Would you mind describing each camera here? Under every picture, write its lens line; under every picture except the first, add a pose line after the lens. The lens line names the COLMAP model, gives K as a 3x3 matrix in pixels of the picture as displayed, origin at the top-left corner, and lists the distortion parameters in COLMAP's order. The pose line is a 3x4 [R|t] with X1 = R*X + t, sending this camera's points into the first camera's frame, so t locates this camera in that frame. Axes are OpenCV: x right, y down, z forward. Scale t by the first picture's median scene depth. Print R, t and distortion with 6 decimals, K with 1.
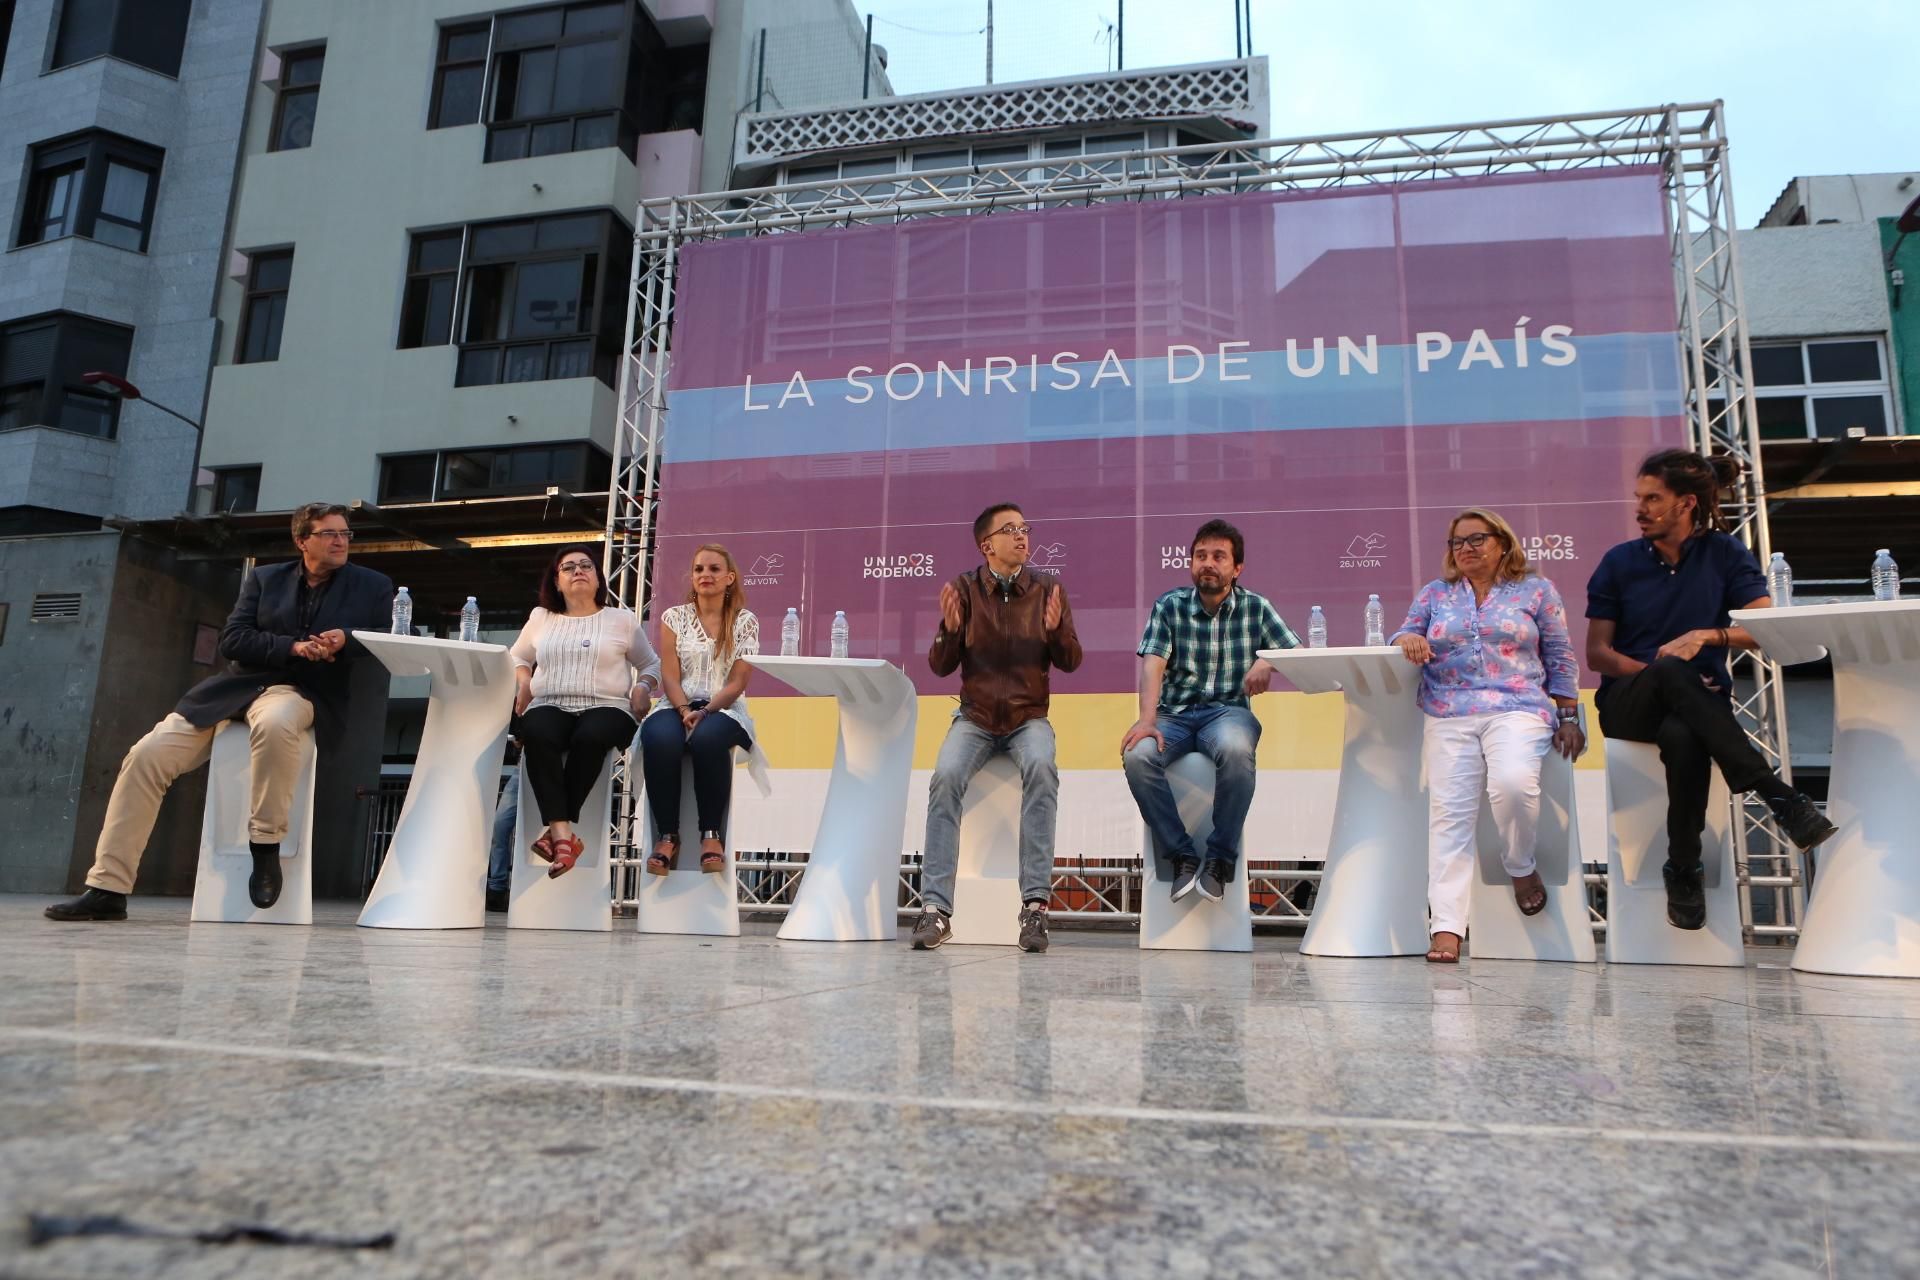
lens RADIAL K [[1309.9, 0, 960.0], [0, 1309.9, 640.0], [0, 0, 1]] dist [-0.117218, 0.089686]
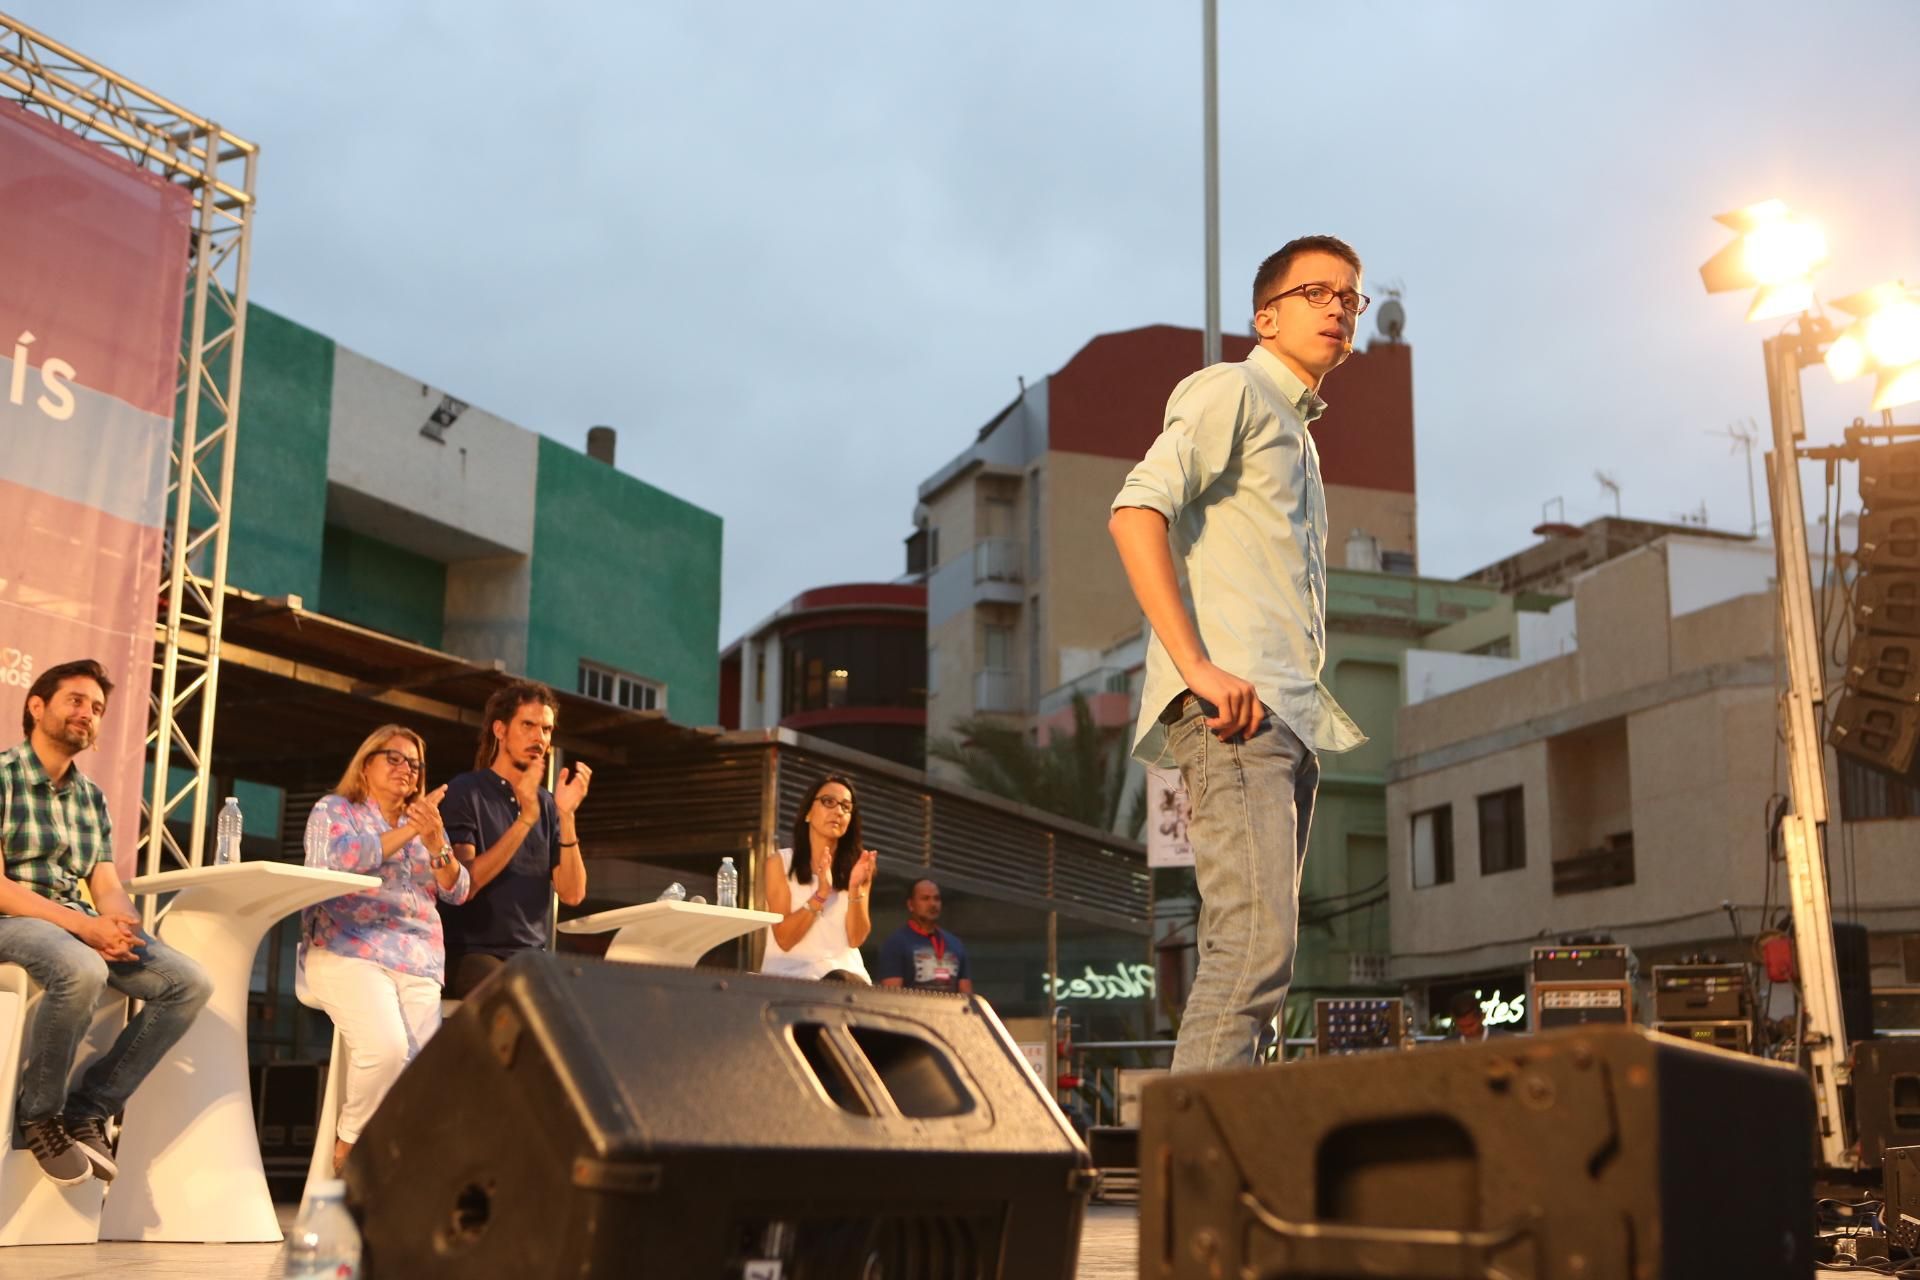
lens RADIAL K [[2399.3, 0, 960.0], [0, 2399.3, 640.0], [0, 0, 1]] dist [-0.045667, -0.002188]
pose [[0.240915, 0.182478, 0.953238, -0.282299], [-0.190524, 0.971948, -0.137907, -0.001254], [-0.951662, -0.148391, 0.268923, 0.053392]]
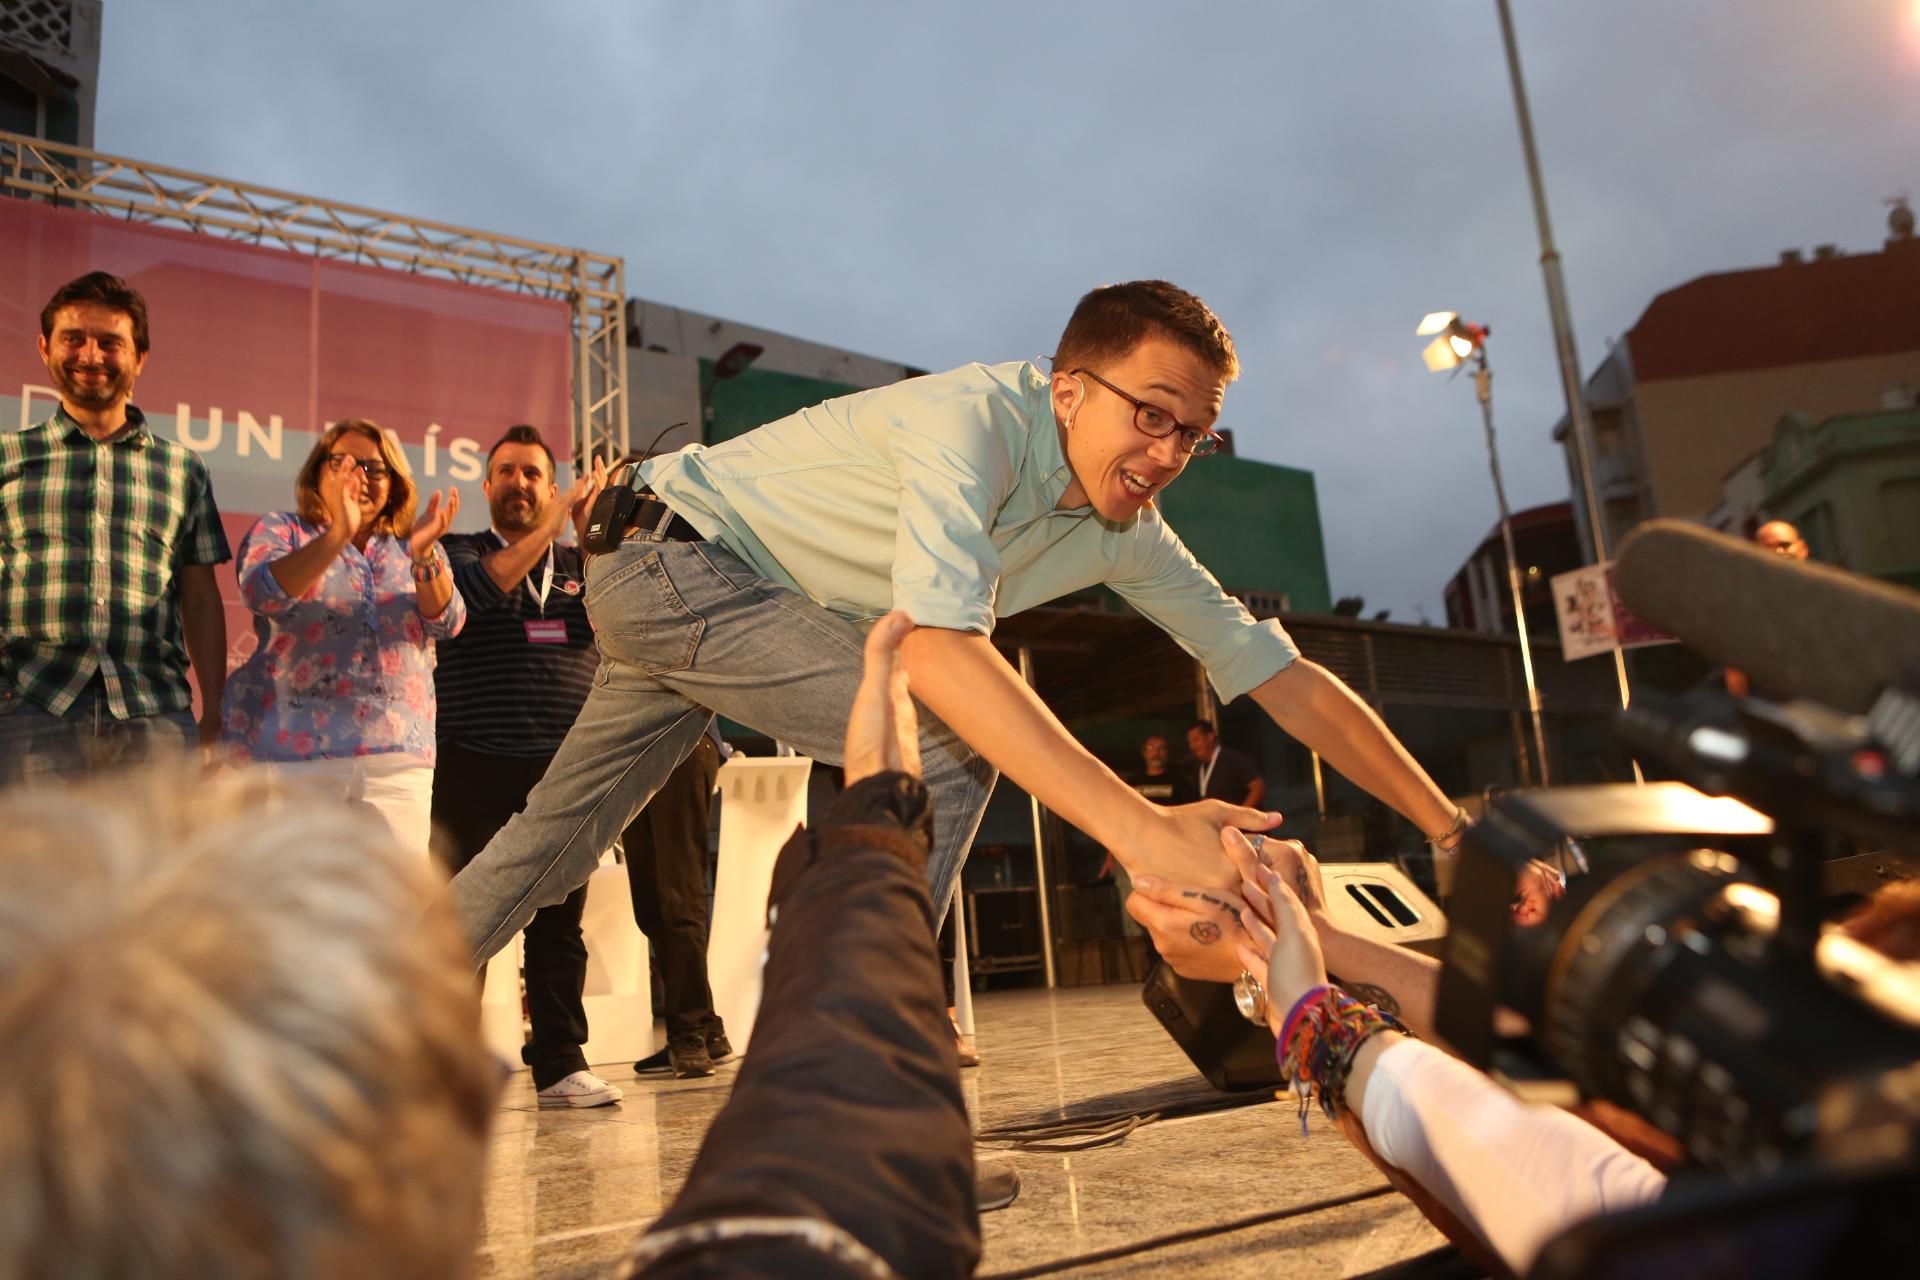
lens RADIAL K [[1482.0, 0, 960.0], [0, 1482.0, 640.0], [0, 0, 1]] dist [-0.088524, 0.072957]
pose [[0.663328, 0.073655, 0.744695, -0.053476], [-0.042957, 0.997251, -0.060371, -0.014582], [-0.747095, 0.008056, 0.664669, -0.027252]]
